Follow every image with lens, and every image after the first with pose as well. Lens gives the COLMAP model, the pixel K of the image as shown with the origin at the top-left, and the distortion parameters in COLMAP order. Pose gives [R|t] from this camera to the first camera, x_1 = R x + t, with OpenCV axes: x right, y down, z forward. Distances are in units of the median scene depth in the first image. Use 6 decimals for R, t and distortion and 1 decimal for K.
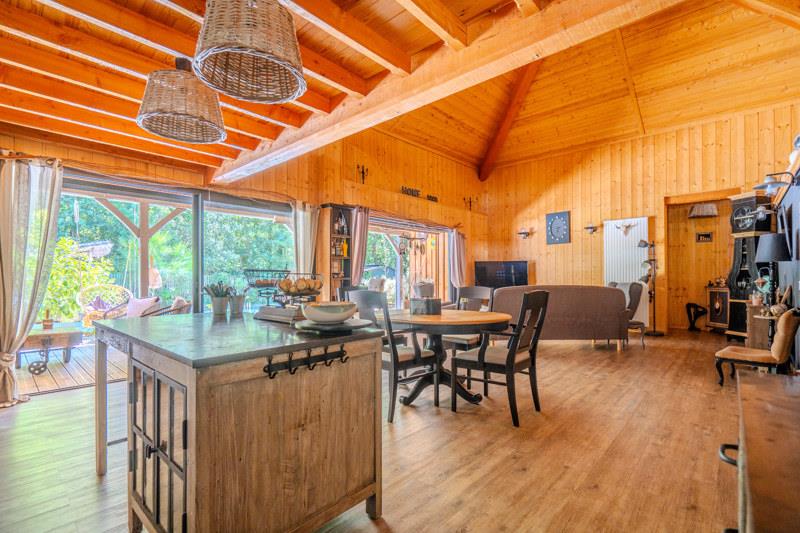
lens RADIAL K [[369.7, 0, 400.2], [0, 369.7, 270.1], [0, 0, 1]] dist [0.000909, -0.000311]
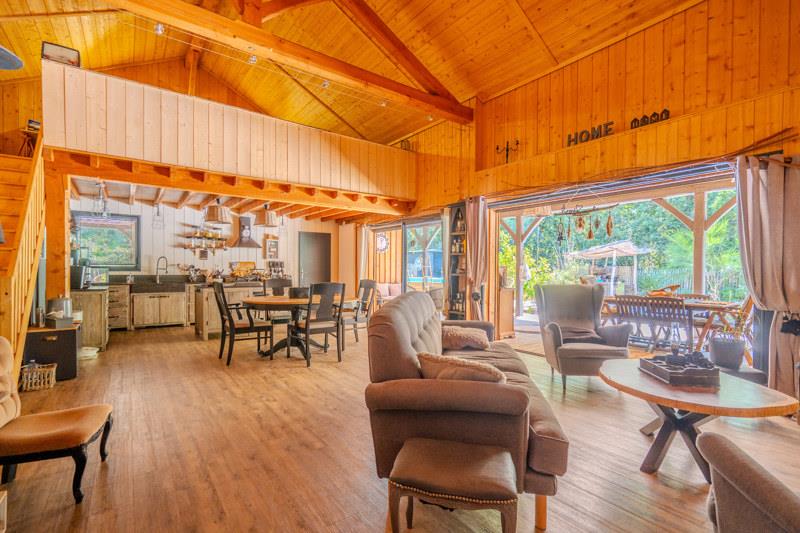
lens RADIAL K [[369.7, 0, 386.0], [0, 369.7, 271.3], [0, 0, 1]] dist [0.000909, -0.000311]
pose [[-0.231186, 0.005809, -0.972892, 1.304535], [0.012112, 0.999922, 0.003092, 0.009776], [0.972834, -0.011069, -0.231238, 1.541380]]
